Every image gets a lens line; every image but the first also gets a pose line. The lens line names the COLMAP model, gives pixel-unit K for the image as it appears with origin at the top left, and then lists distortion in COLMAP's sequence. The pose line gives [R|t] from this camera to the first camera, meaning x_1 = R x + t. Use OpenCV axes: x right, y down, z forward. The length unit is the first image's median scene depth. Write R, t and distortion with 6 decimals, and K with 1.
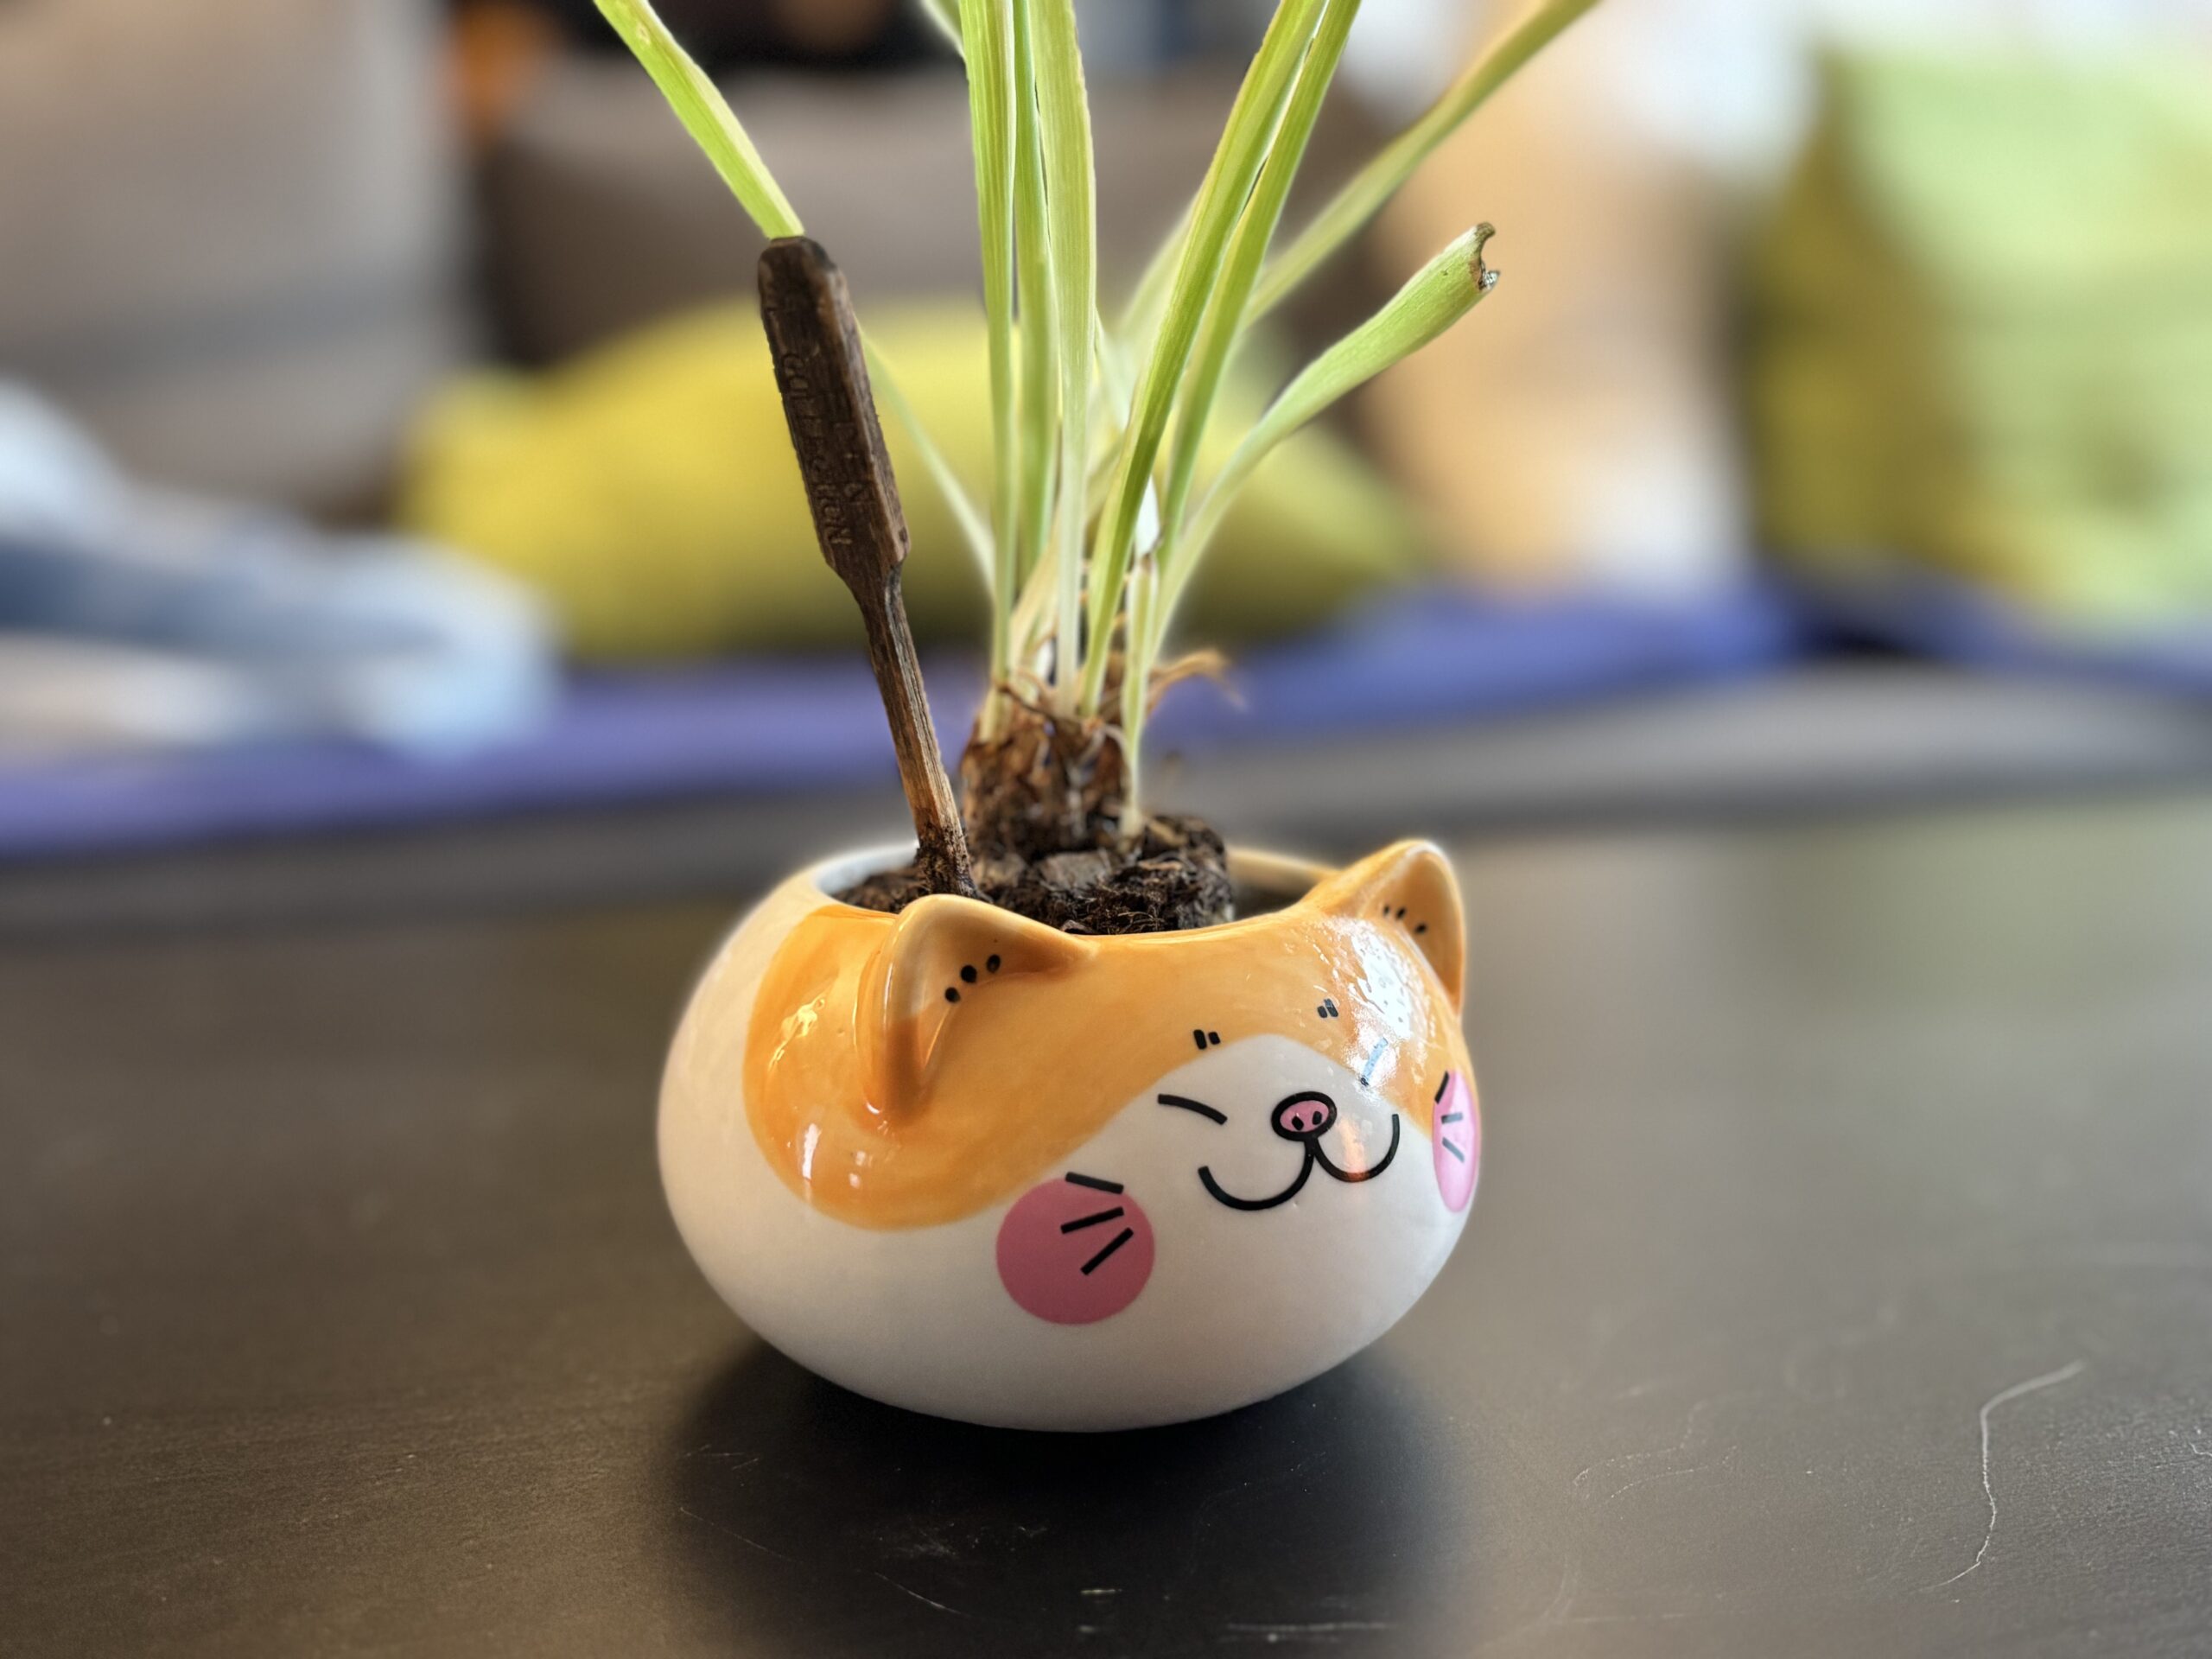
lens RADIAL K [[2398.4, 0, 1110.4], [0, 2398.4, 819.4], [0, 0, 1]] dist [-0.023216, 0.000000]
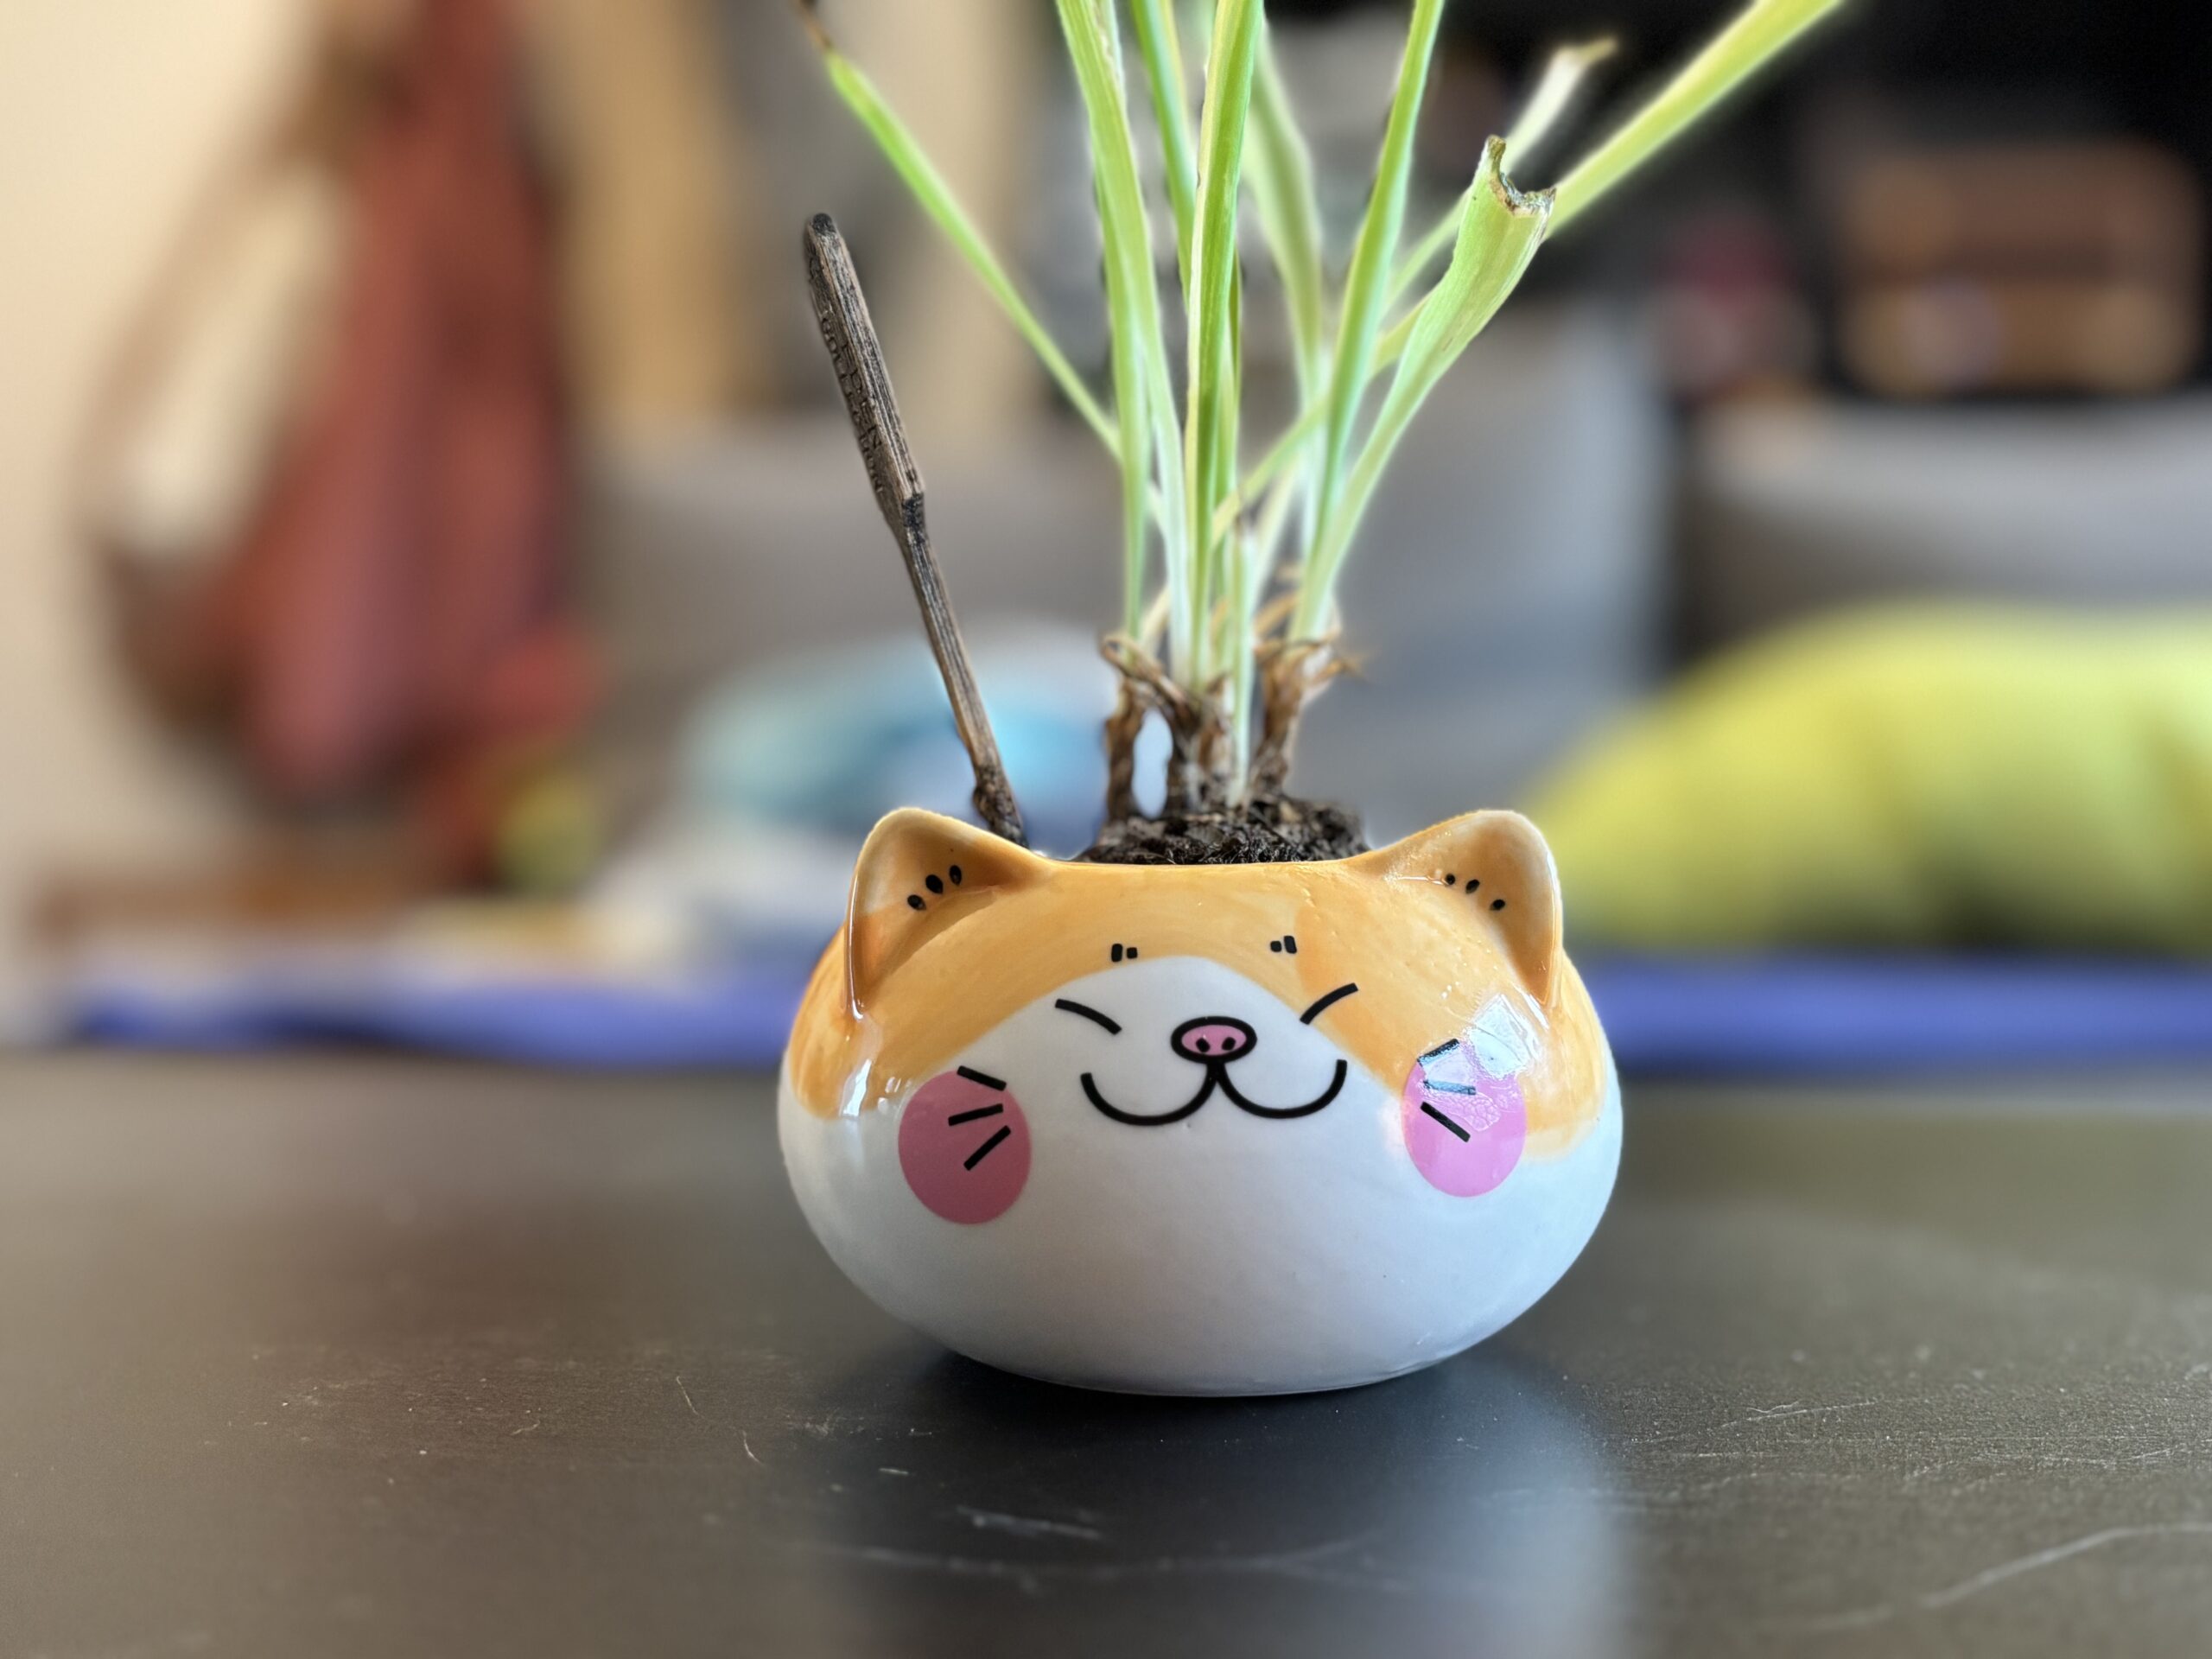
lens RADIAL K [[2398.4, 0, 1103.9], [0, 2398.4, 838.1], [0, 0, 1]] dist [-0.023216, 0.000000]
pose [[0.845261, 0.003629, -0.534342, 0.561220], [-0.089434, 0.986832, -0.134771, 0.179427], [0.526817, 0.161705, 0.834455, 0.168555]]
